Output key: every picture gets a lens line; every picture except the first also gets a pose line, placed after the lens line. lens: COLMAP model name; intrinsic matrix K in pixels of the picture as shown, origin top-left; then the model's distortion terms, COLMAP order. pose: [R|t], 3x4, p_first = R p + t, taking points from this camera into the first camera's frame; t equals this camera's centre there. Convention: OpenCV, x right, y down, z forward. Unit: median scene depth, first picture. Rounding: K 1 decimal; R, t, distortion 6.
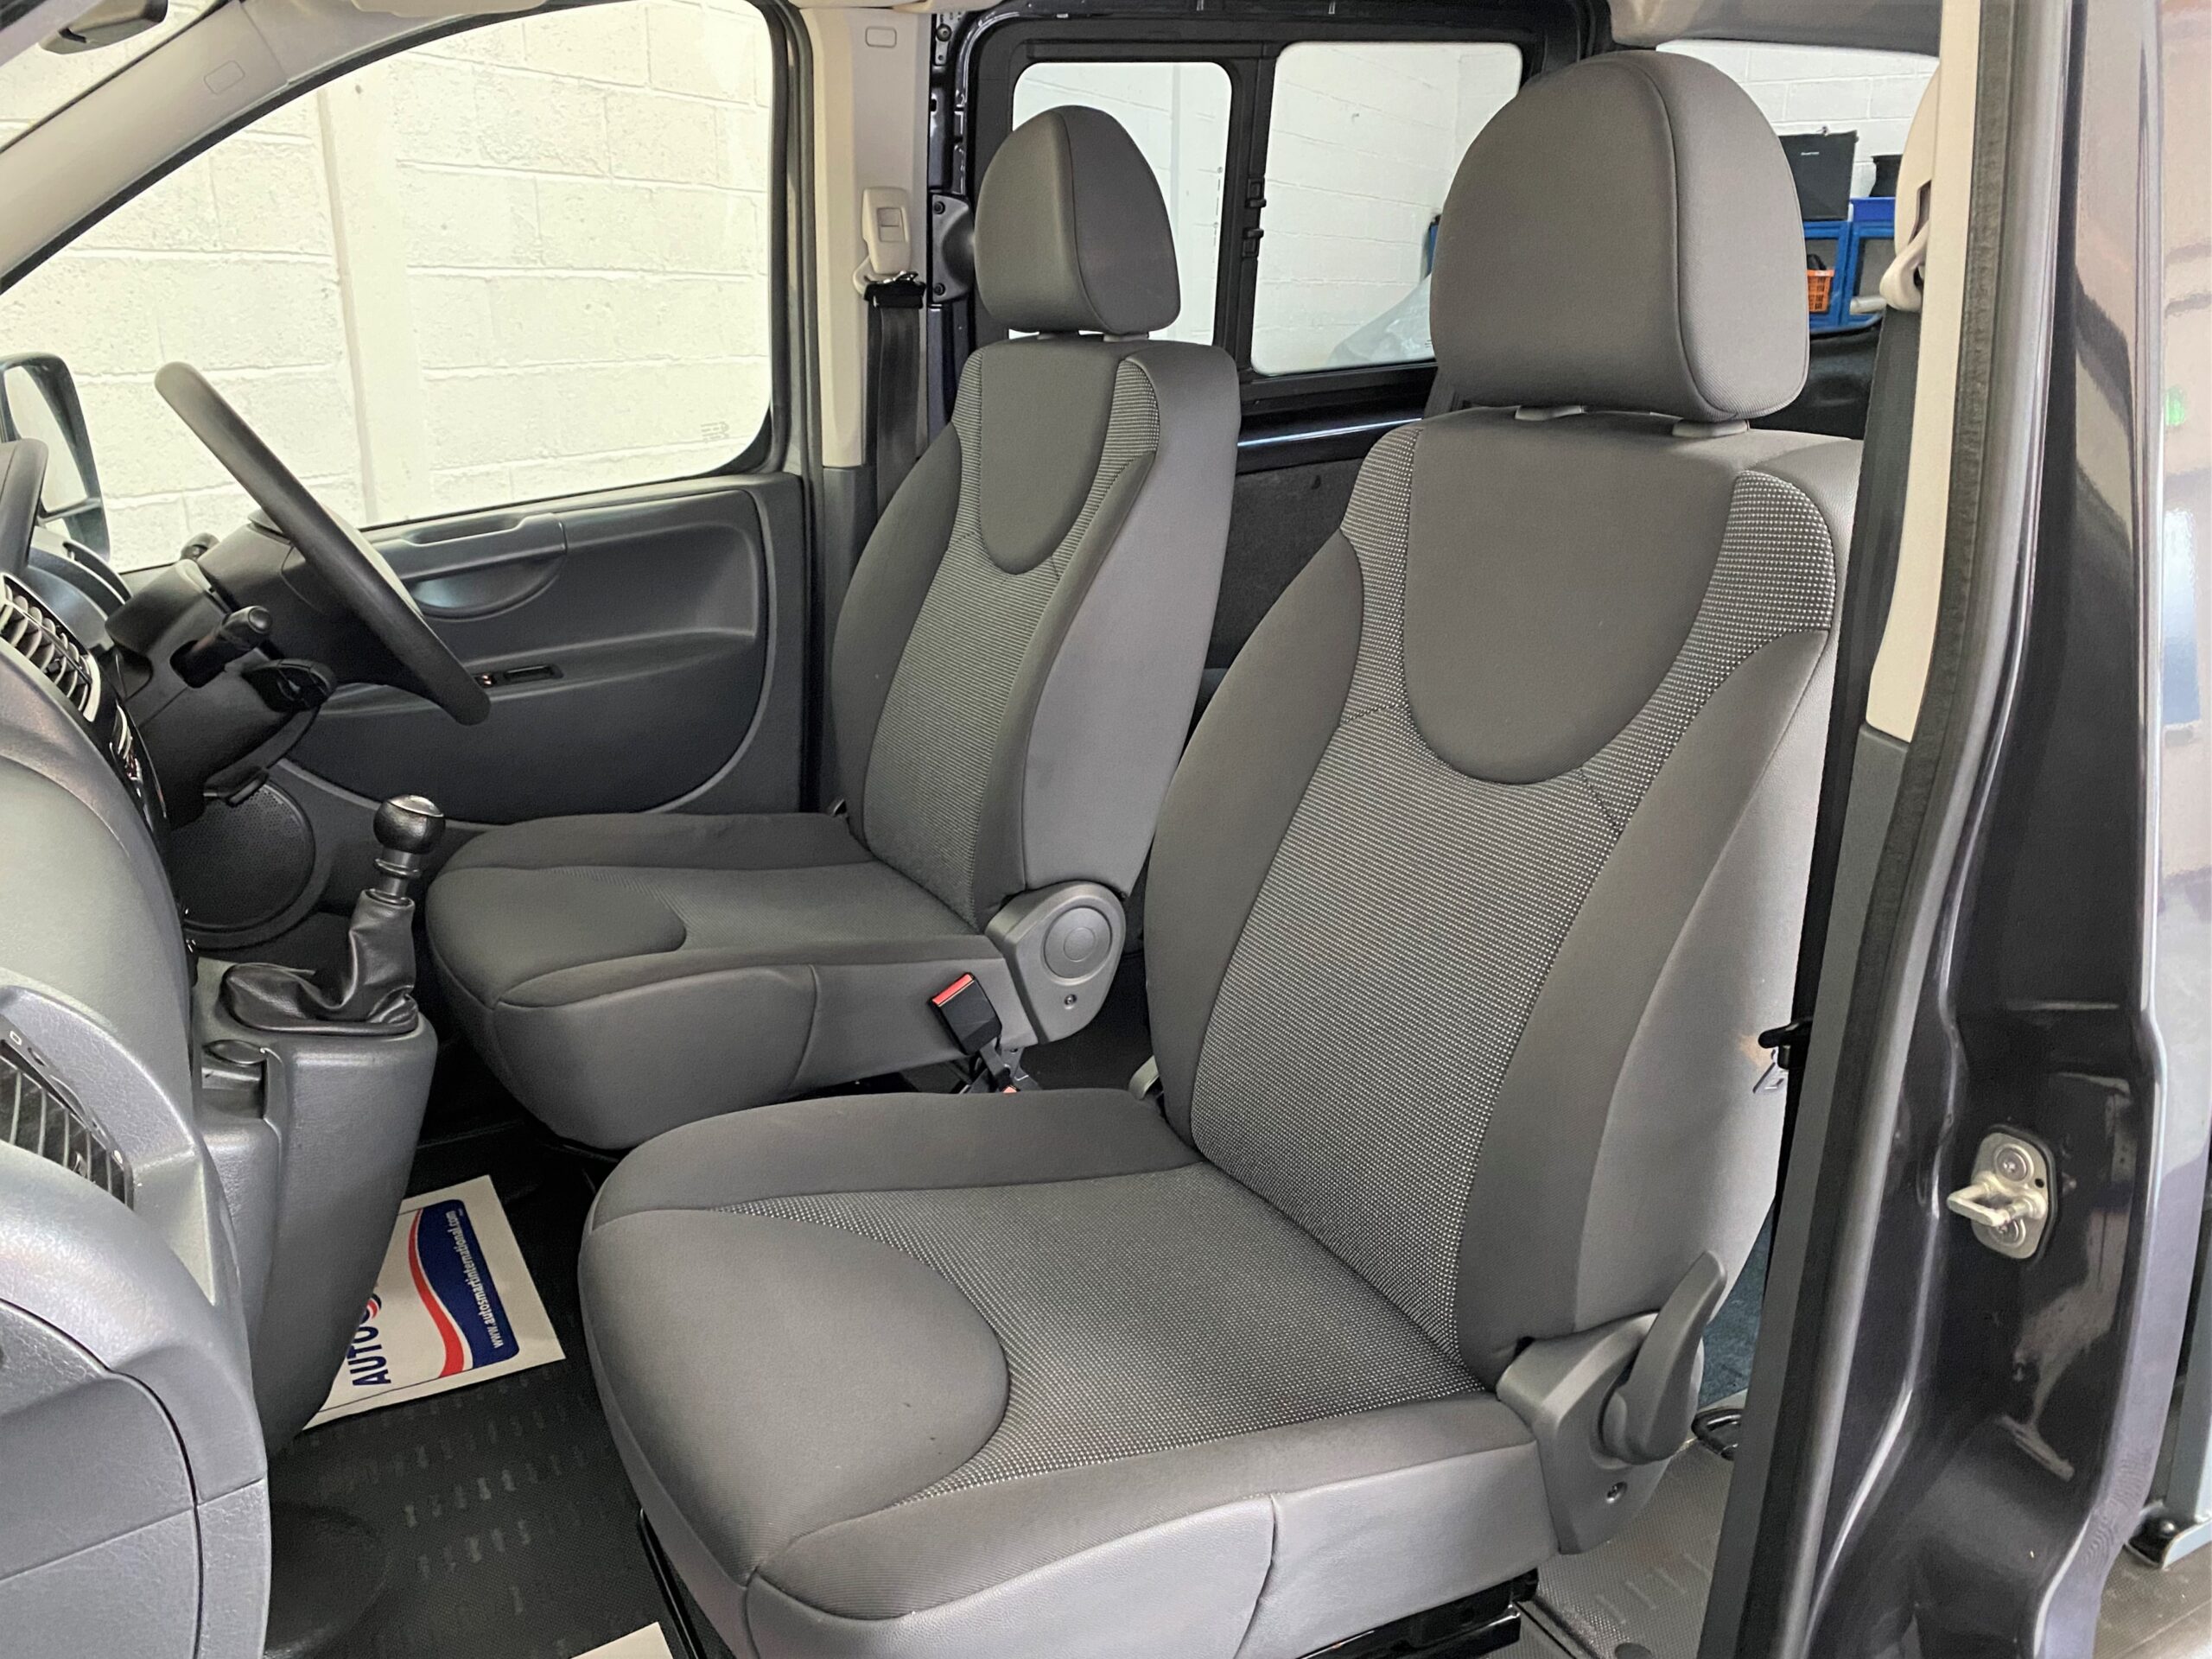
lens RADIAL K [[1772.2, 0, 1106.0], [0, 1772.2, 829.5], [0, 0, 1]] dist [0.011160, -0.002657]
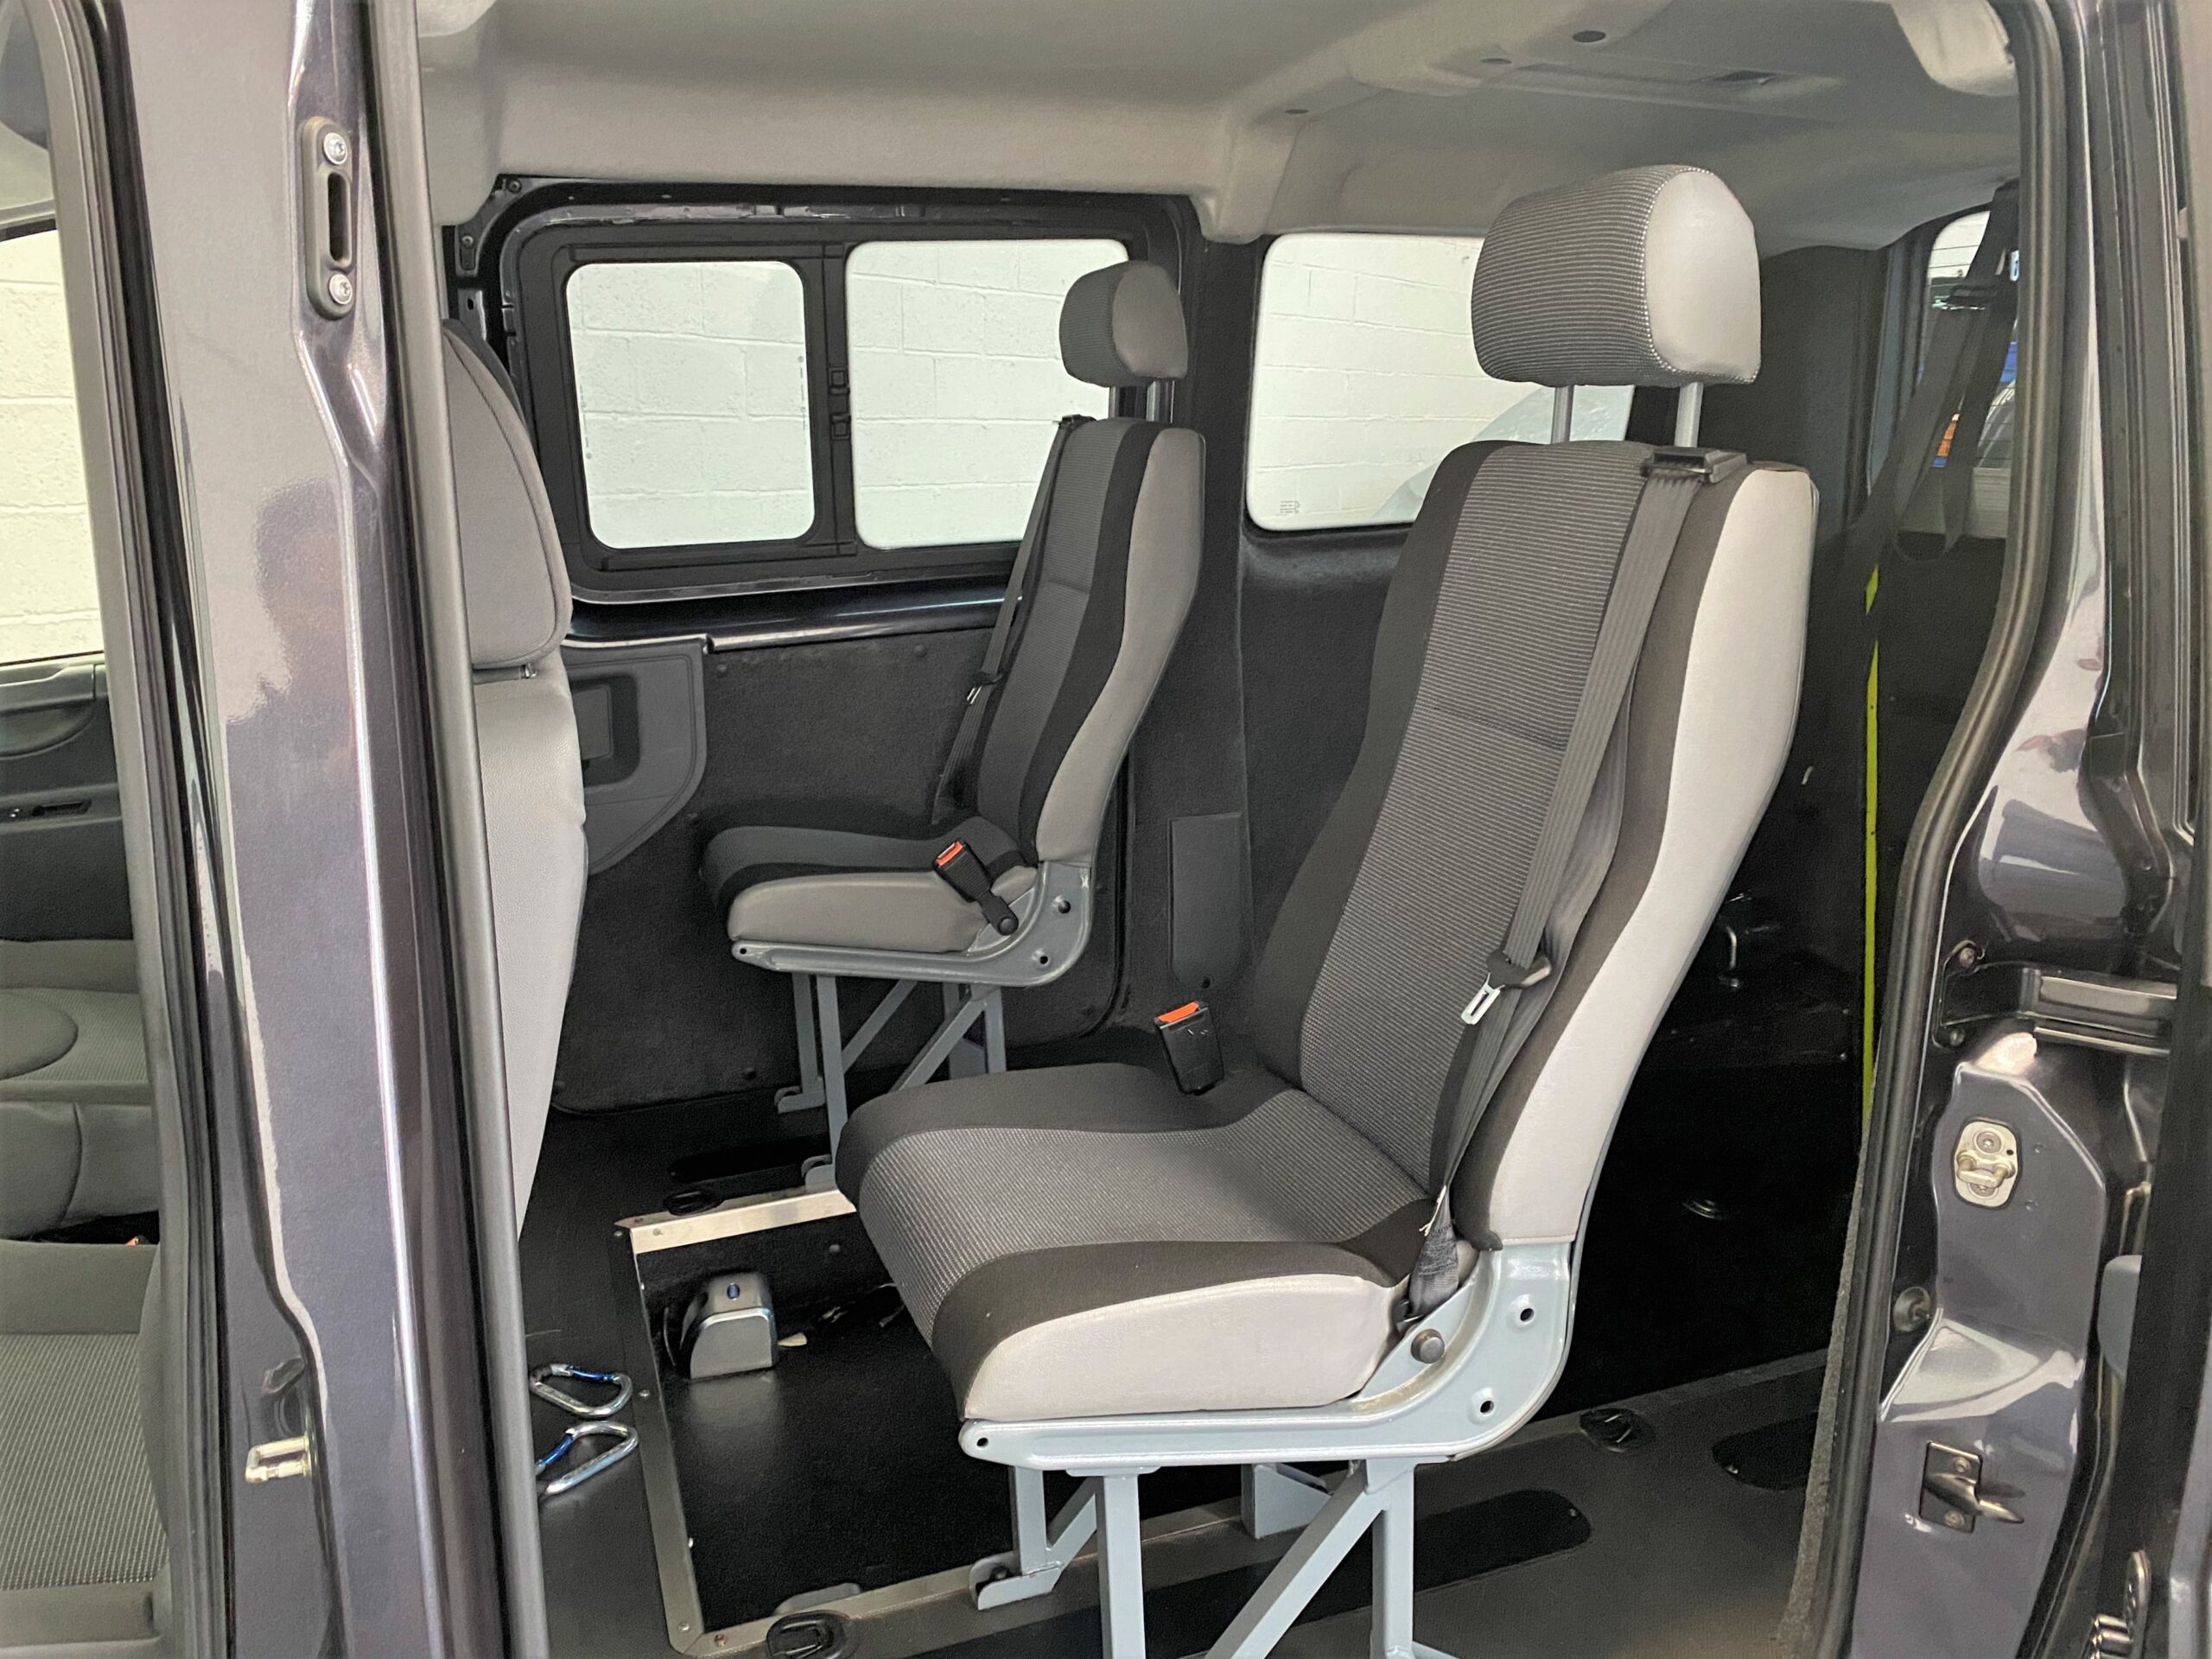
lens RADIAL K [[1772.2, 0, 1106.0], [0, 1772.2, 829.5], [0, 0, 1]] dist [0.011160, -0.002657]
pose [[0.984210, 0.057935, -0.167253, 0.497313], [-0.067660, 0.996298, -0.053040, -0.059704], [0.163561, 0.063519, 0.984486, 0.018925]]
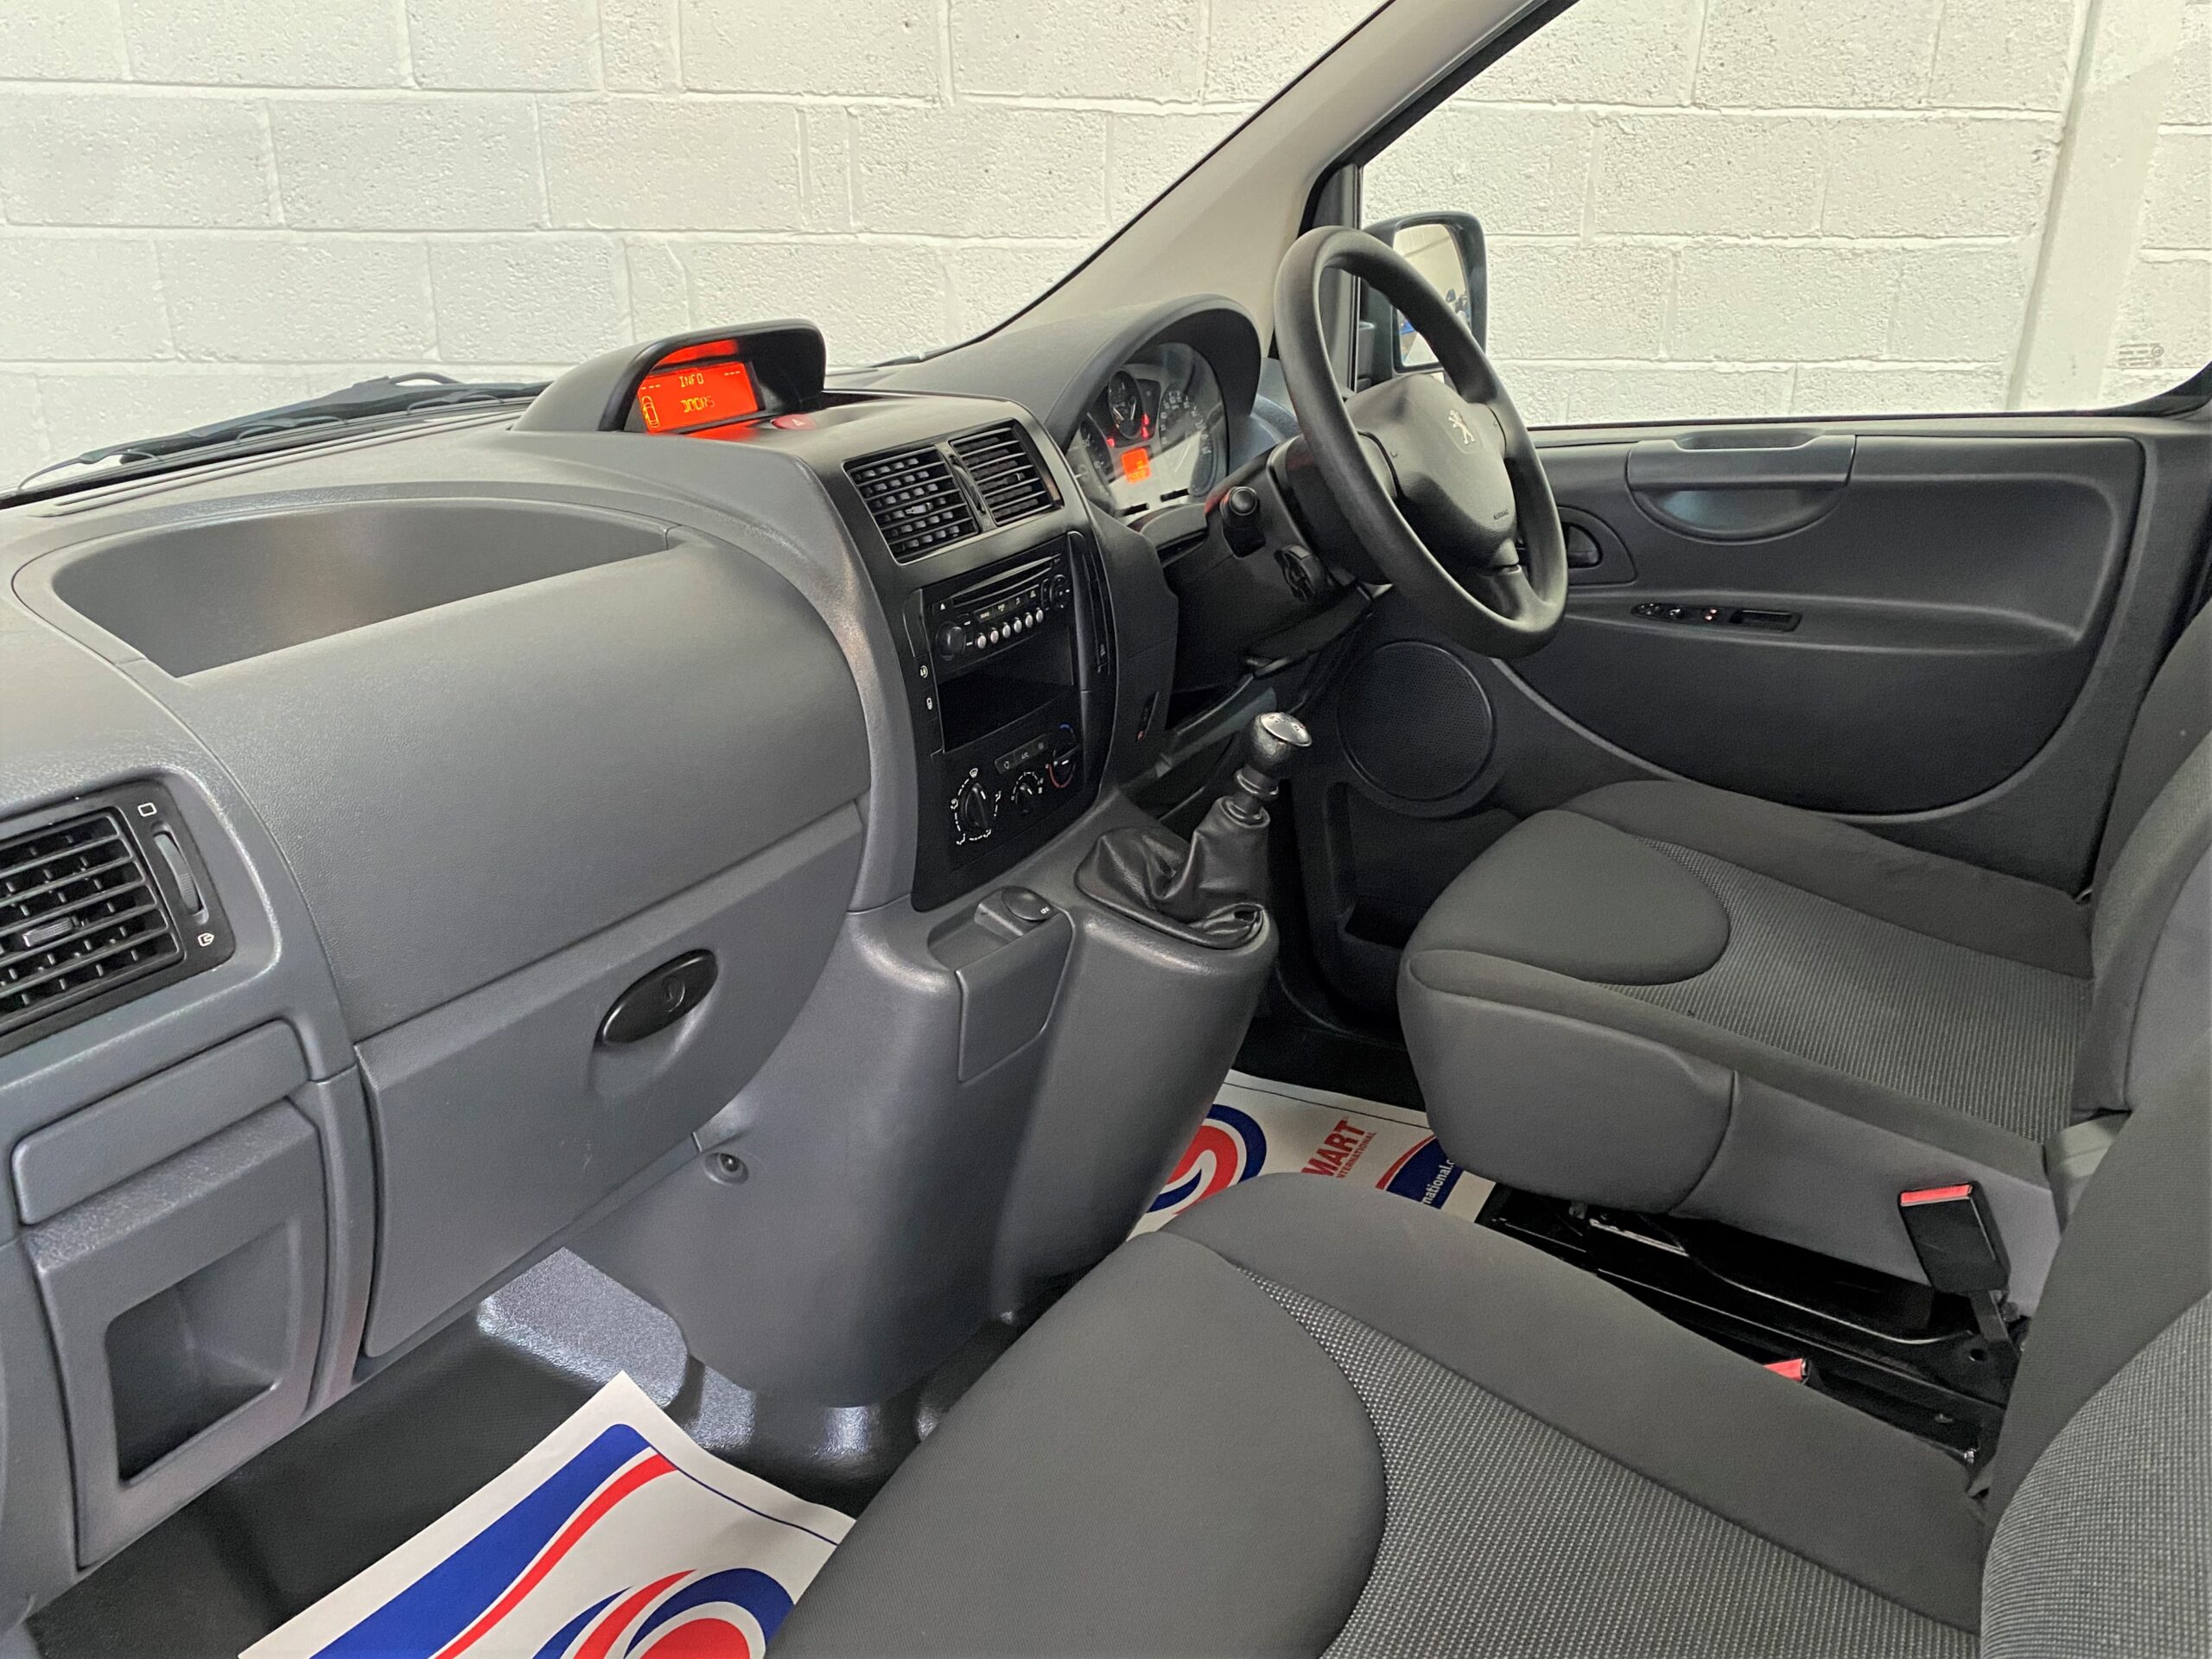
lens RADIAL K [[1735.6, 0, 1109.6], [0, 1735.6, 807.9], [0, 0, 1]] dist [0.021920, -0.006981]
pose [[0.528219, 0.312661, -0.789448, 0.195212], [-0.259713, 0.944671, 0.200363, -0.087648], [0.808414, 0.099195, 0.580196, 0.271381]]
